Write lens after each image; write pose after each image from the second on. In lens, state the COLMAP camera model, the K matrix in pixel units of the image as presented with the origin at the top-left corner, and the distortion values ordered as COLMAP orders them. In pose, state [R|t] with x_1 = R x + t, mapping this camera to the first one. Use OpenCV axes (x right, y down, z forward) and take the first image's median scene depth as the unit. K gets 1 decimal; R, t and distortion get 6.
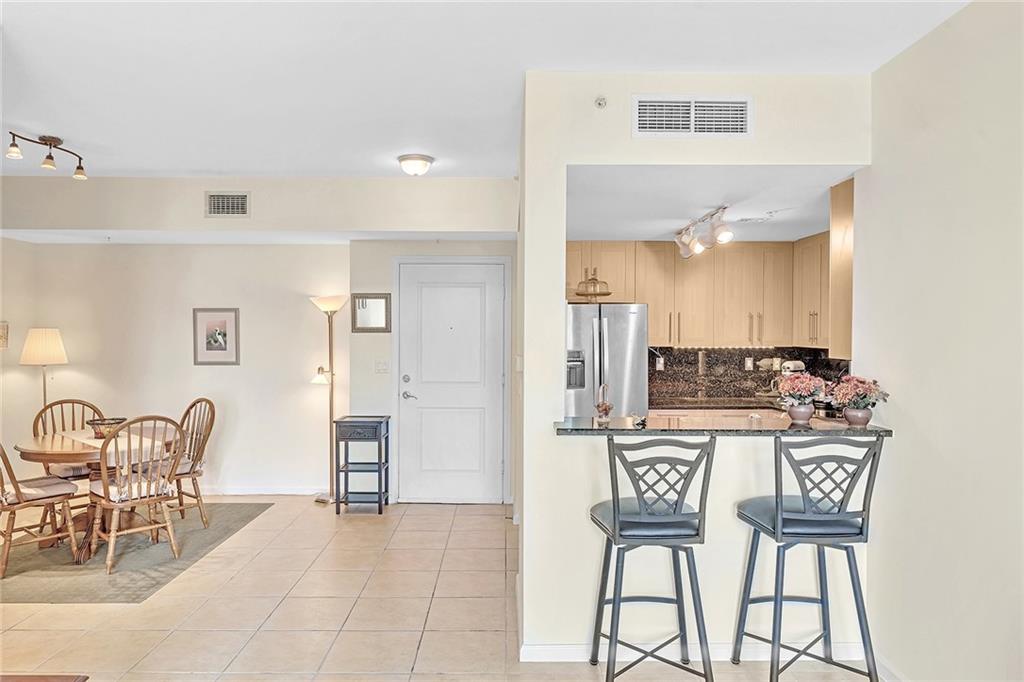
lens RADIAL K [[685.0, 0, 508.4], [0, 685.0, 333.9], [0, 0, 1]] dist [0.025397, -0.002348]
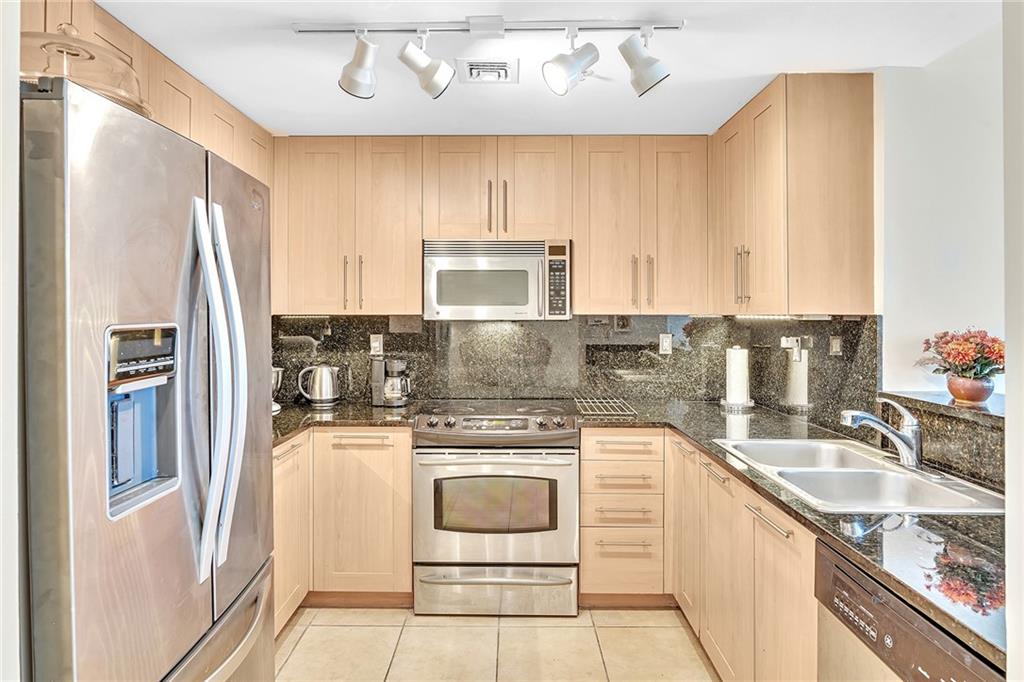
lens RADIAL K [[574.9, 0, 503.7], [0, 574.9, 312.6], [0, 0, 1]] dist [-0.005378, -0.000561]
pose [[0.002657, 0.000119, 0.999996, -0.076624], [0.009963, 0.999950, -0.000146, 0.018565], [-0.999947, 0.009964, 0.002655, 0.777814]]
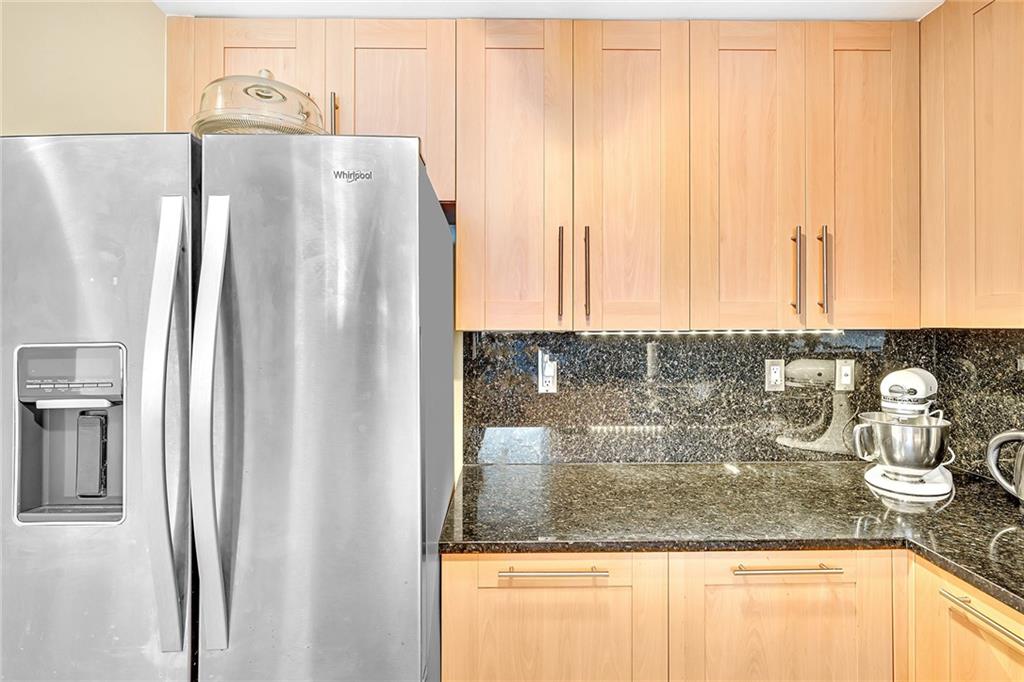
lens RADIAL K [[461.8, 0, 526.7], [0, 461.8, 323.4], [0, 0, 1]] dist [-0.015156, 0.001995]
pose [[0.999846, -0.005300, 0.016724, 0.207904], [0.005490, 0.999921, -0.011325, 0.017154], [-0.016663, 0.011415, 0.999796, 0.749401]]
